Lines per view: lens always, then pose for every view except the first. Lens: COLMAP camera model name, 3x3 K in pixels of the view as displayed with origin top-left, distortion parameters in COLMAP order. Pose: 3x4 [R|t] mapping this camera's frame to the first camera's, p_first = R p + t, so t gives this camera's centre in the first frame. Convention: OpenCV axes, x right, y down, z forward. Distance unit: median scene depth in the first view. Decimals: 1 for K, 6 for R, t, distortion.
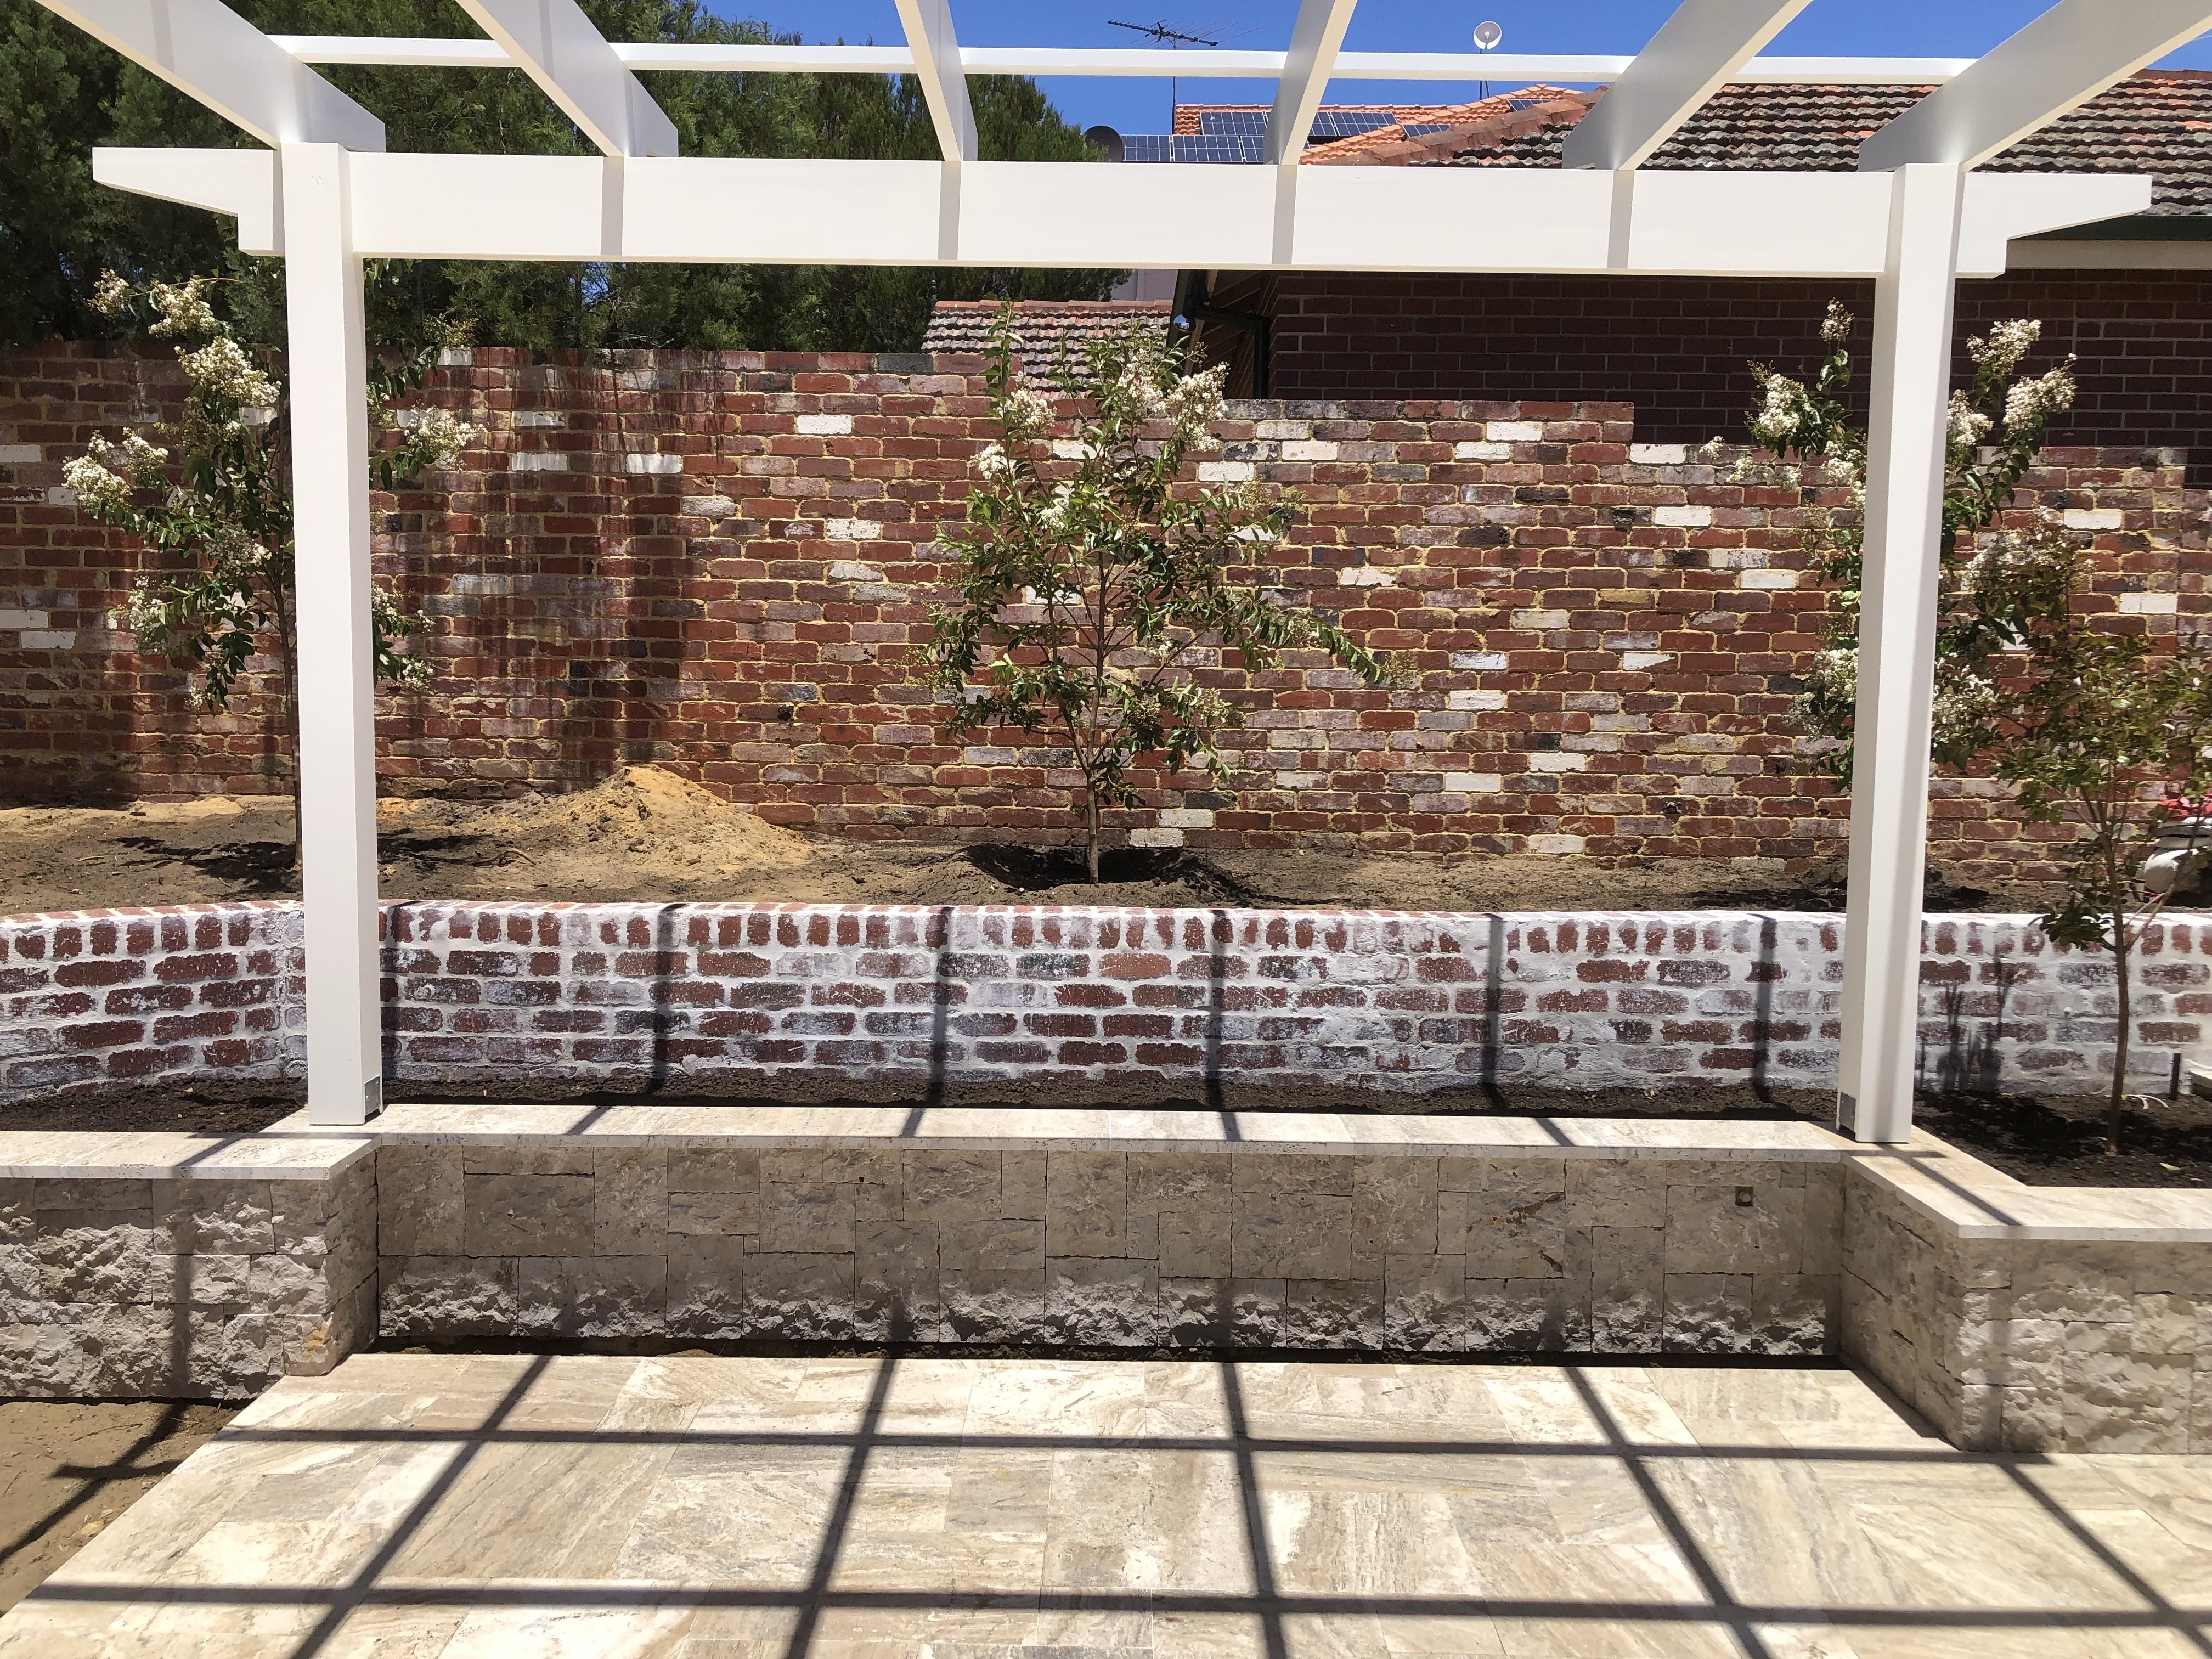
lens RADIAL K [[1803.3, 0, 1094.8], [0, 1803.3, 833.1], [0, 0, 1]] dist [0.087162, -0.141738]
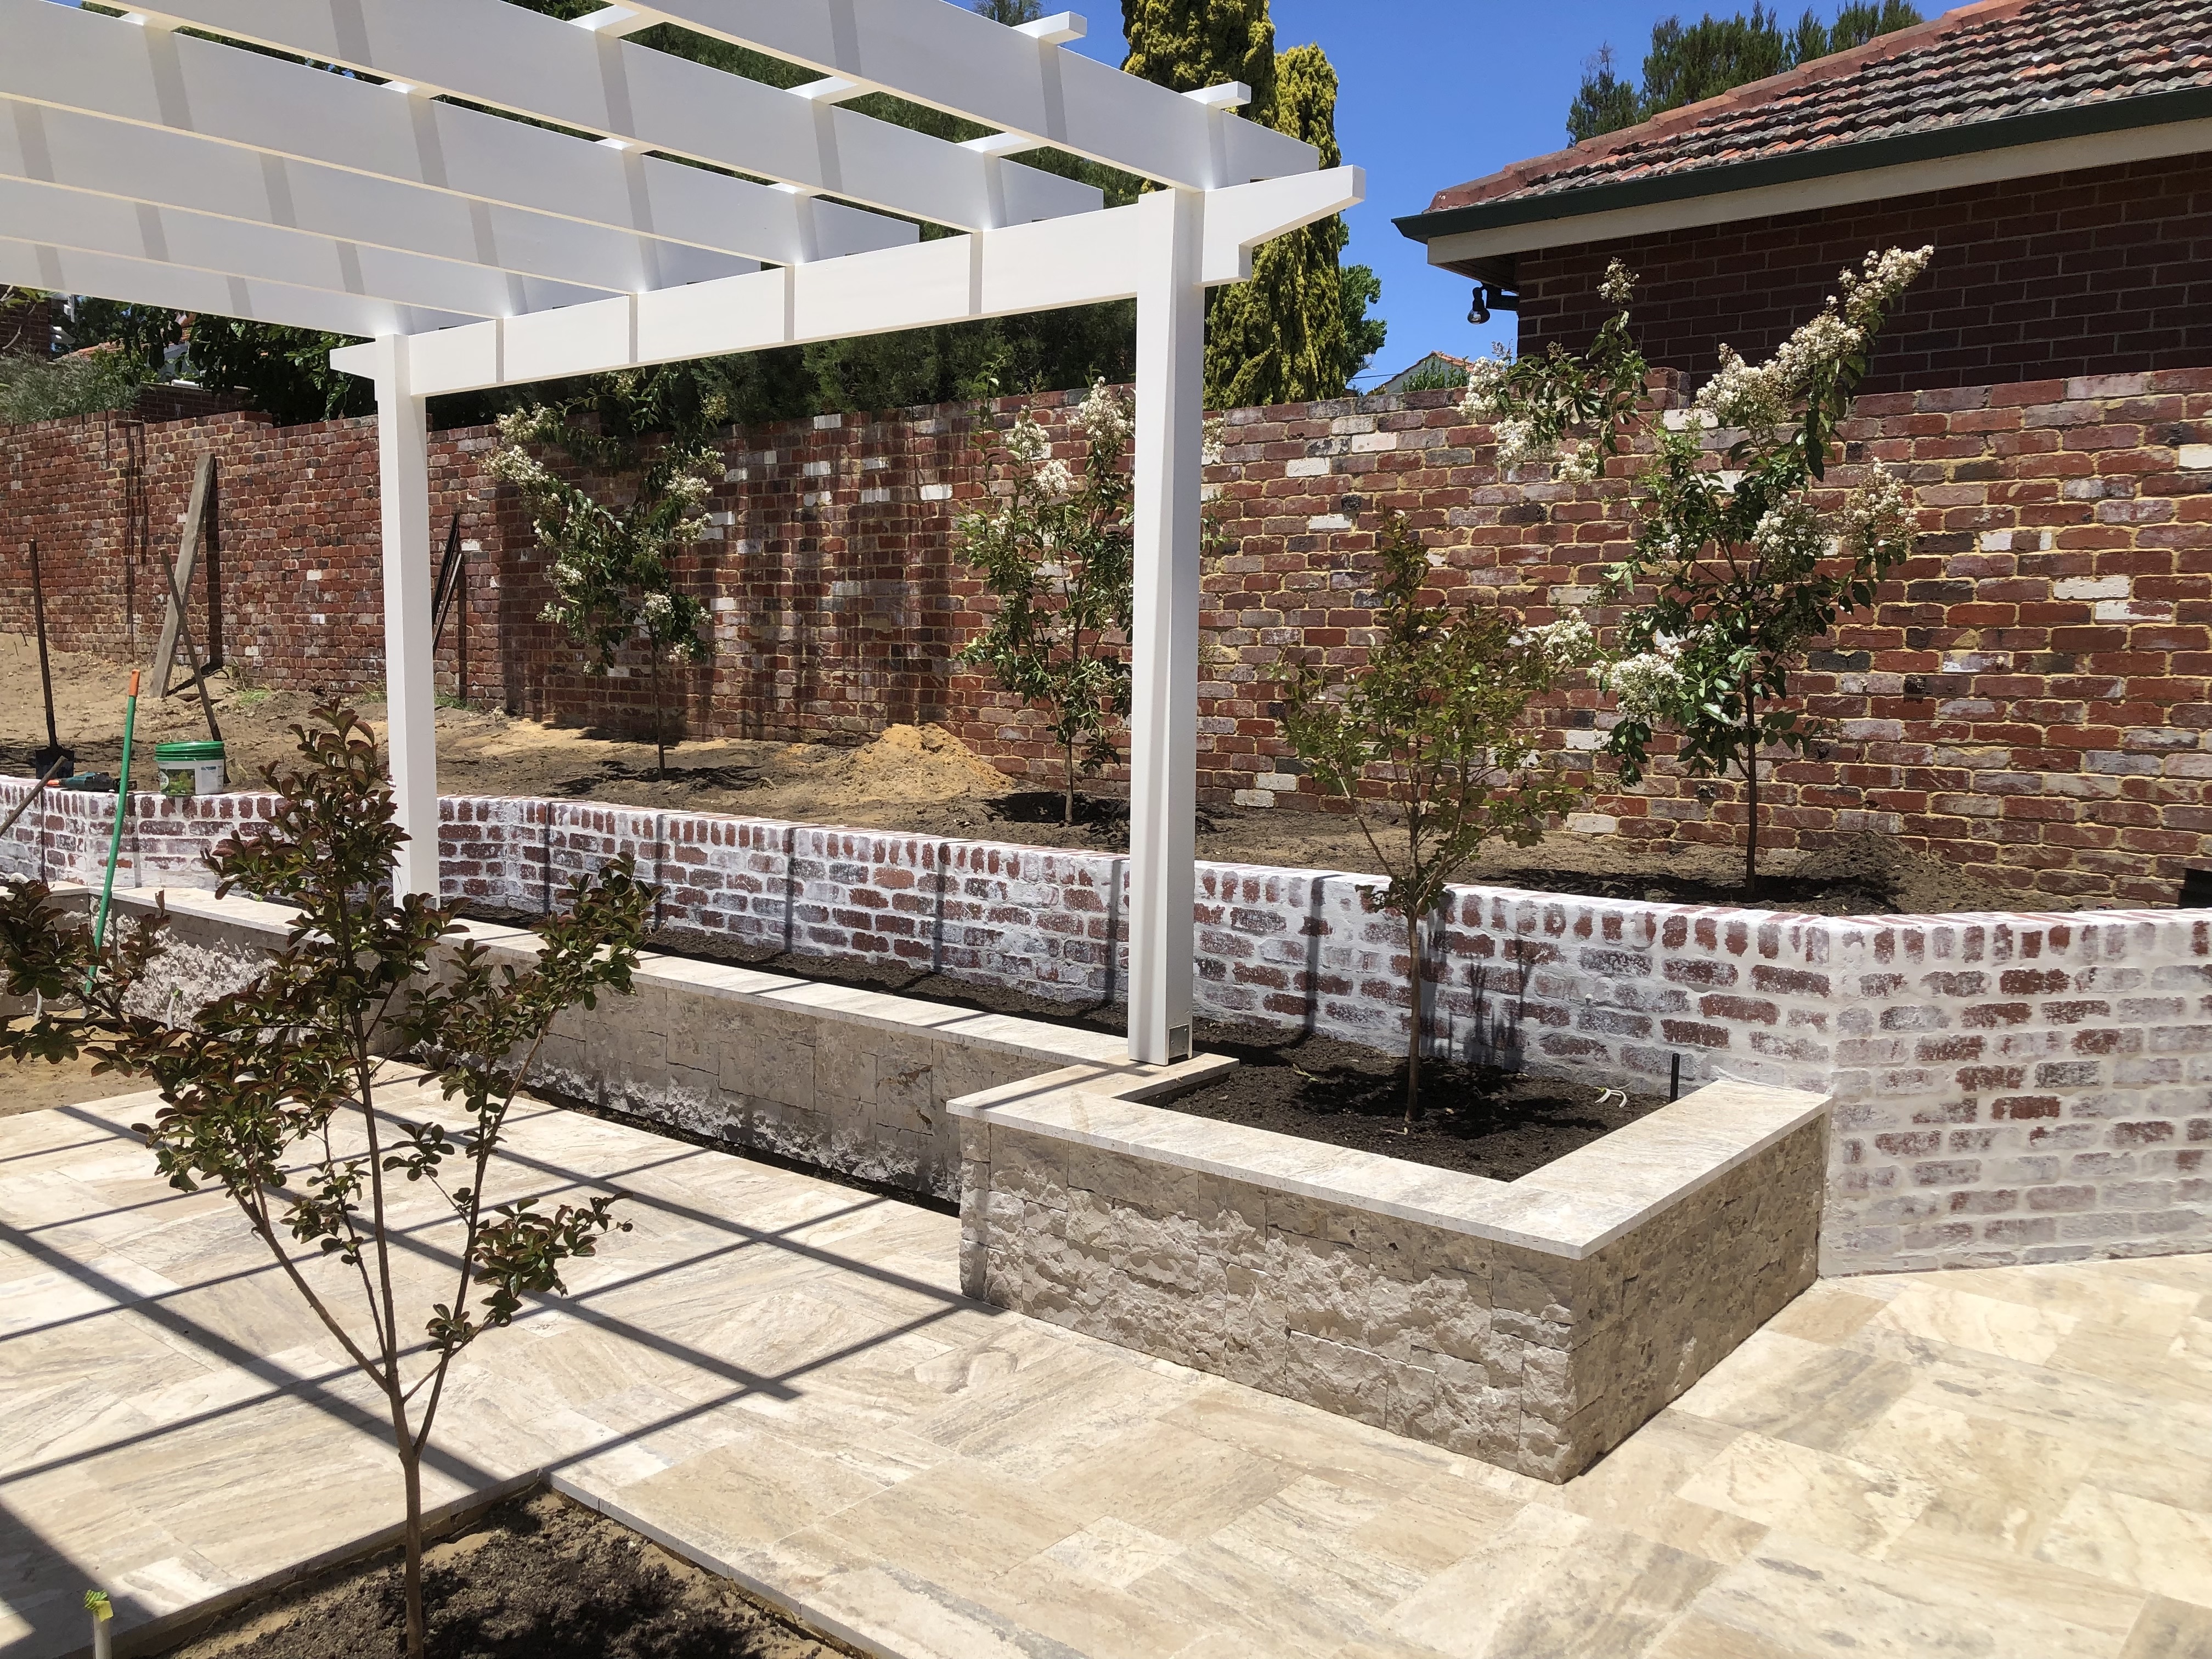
lens RADIAL K [[1803.3, 0, 1094.8], [0, 1803.3, 833.1], [0, 0, 1]] dist [0.087162, -0.141738]
pose [[0.776516, 0.059731, -0.627259, 0.934073], [-0.055107, 0.998120, 0.026827, -0.000381], [0.627683, 0.013735, 0.778348, 0.090483]]
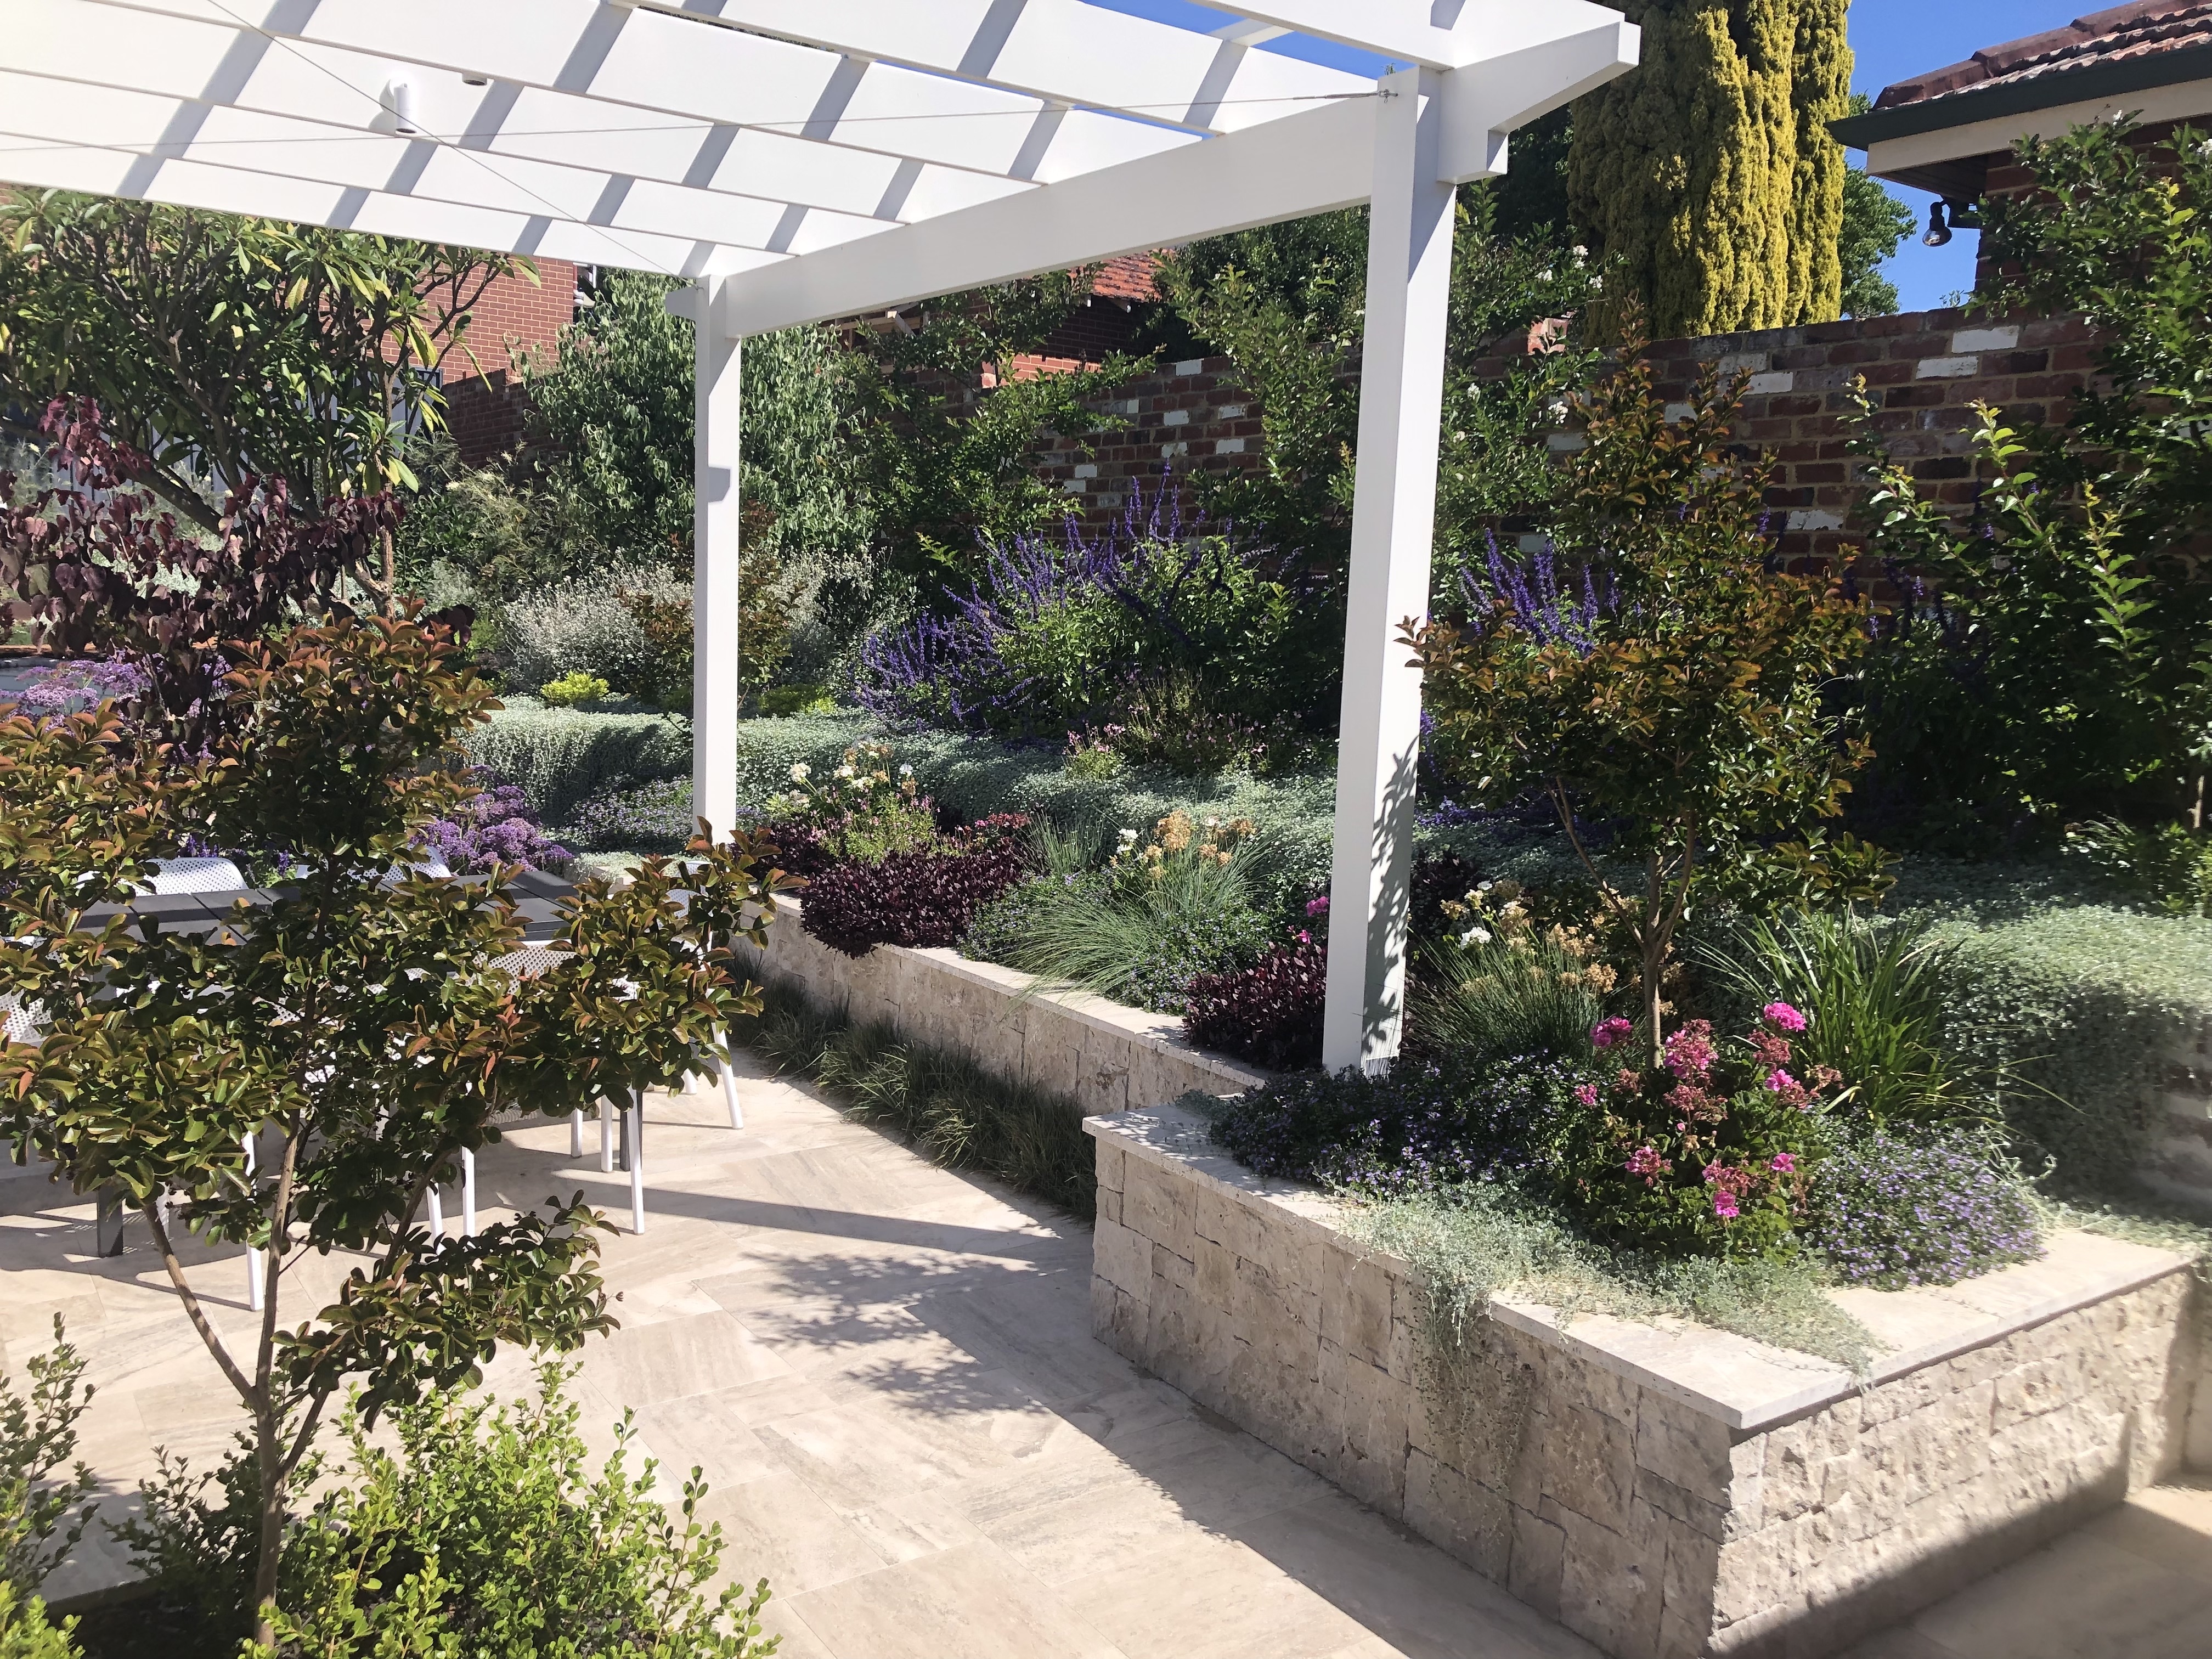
lens RADIAL K [[1803.3, 0, 1094.8], [0, 1803.3, 833.1], [0, 0, 1]] dist [0.087162, -0.141738]
pose [[0.581669, 0.117321, -0.804921, 0.944687], [-0.109198, 0.991849, 0.065655, -0.013805], [0.806063, 0.049707, 0.589739, 0.277256]]
